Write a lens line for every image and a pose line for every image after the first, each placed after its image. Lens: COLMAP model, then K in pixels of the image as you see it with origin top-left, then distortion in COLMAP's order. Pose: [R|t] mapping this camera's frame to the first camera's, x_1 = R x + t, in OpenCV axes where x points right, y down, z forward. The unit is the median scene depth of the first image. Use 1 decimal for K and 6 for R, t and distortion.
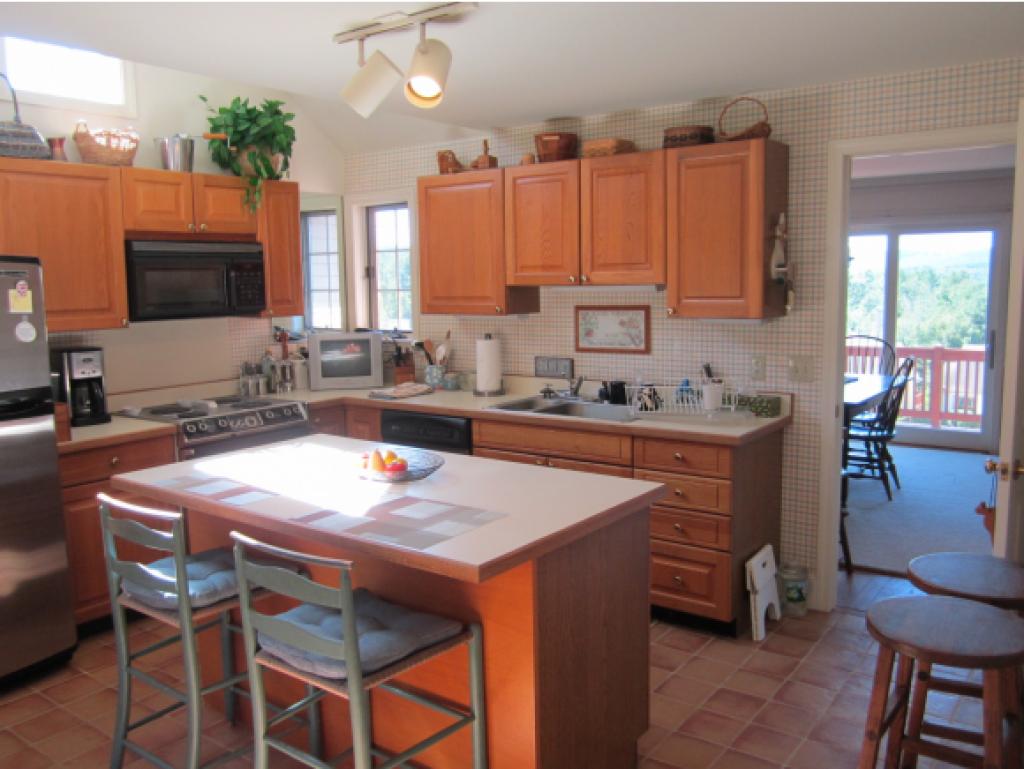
lens RADIAL K [[857.8, 0, 512.0], [0, 857.8, 384.5], [0, 0, 1]] dist [-0.038578, 0.006314]
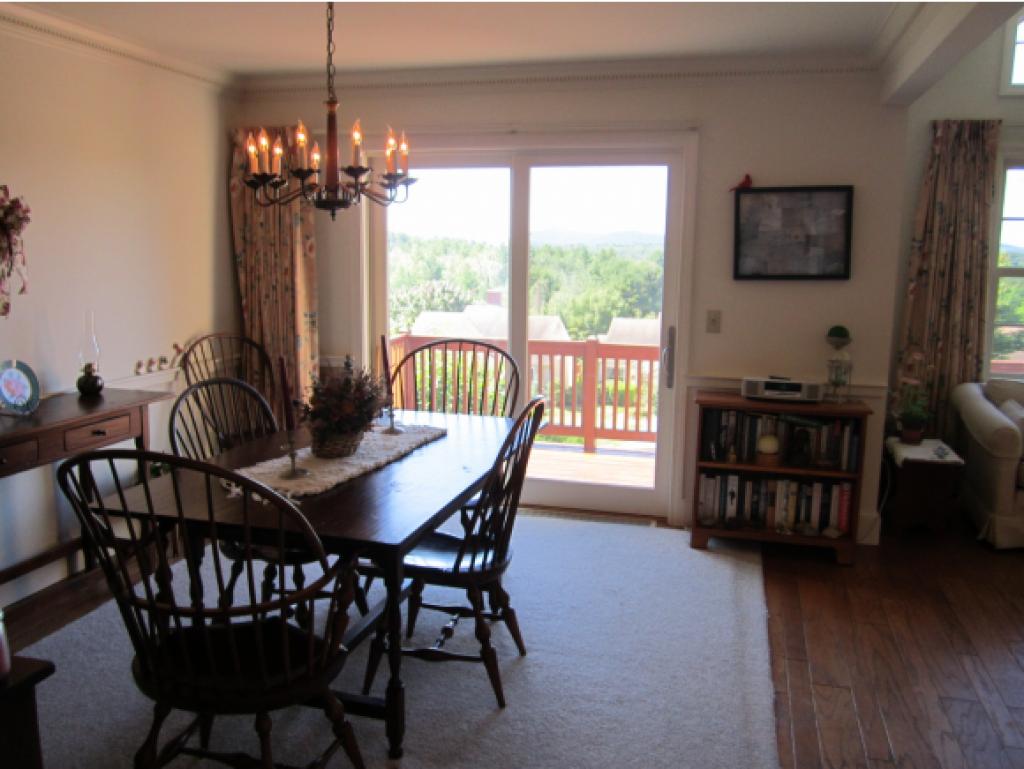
lens RADIAL K [[850.3, 0, 512.0], [0, 850.3, 384.5], [0, 0, 1]] dist [-0.046821, 0.015082]
pose [[0.931757, -0.028425, 0.361967, 0.426414], [0.015747, 0.999156, 0.037929, -0.086952], [-0.362740, -0.029641, 0.931419, 0.848039]]
